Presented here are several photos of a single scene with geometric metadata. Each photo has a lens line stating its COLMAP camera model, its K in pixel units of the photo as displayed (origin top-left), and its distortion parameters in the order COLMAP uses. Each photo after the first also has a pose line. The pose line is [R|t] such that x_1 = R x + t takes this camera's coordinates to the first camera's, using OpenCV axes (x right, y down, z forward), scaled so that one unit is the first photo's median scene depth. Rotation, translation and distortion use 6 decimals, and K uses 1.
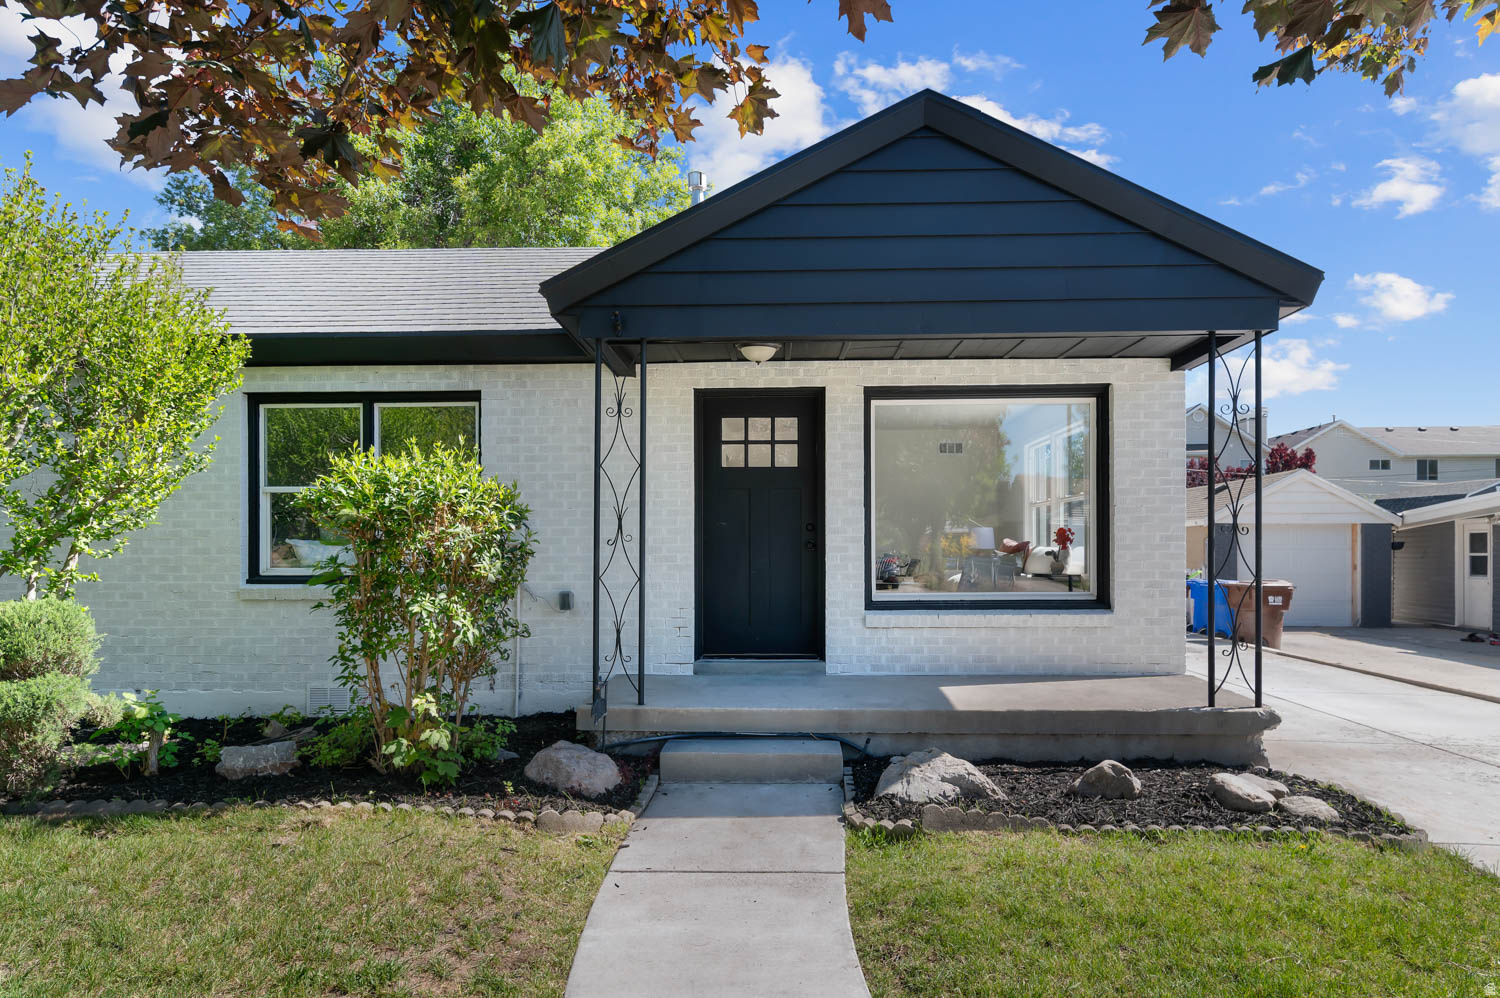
lens RADIAL K [[918.3, 0, 749.8], [0, 918.3, 499.0], [0, 0, 1]] dist [-0.003974, 0.003424]
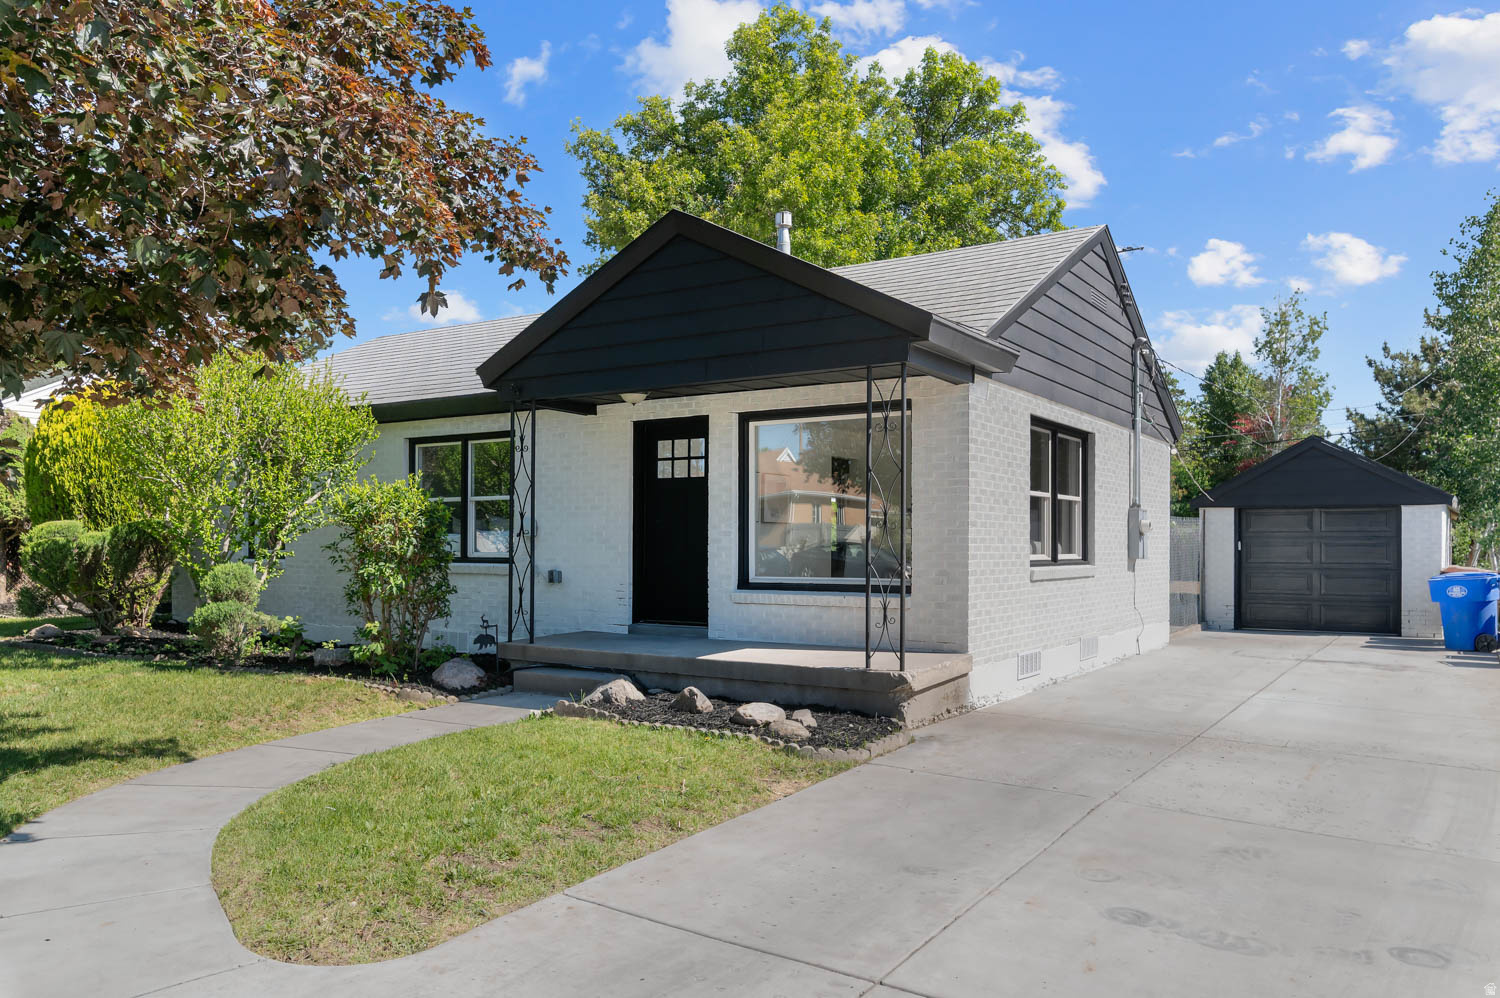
lens RADIAL K [[1084.8, 0, 750.7], [0, 1084.8, 508.2], [0, 0, 1]] dist [0.016013, -0.001511]
pose [[0.855580, -0.012479, -0.517520, 0.893017], [0.023614, 0.999610, 0.014936, -0.012463], [0.517132, -0.025000, 0.855541, -0.263113]]
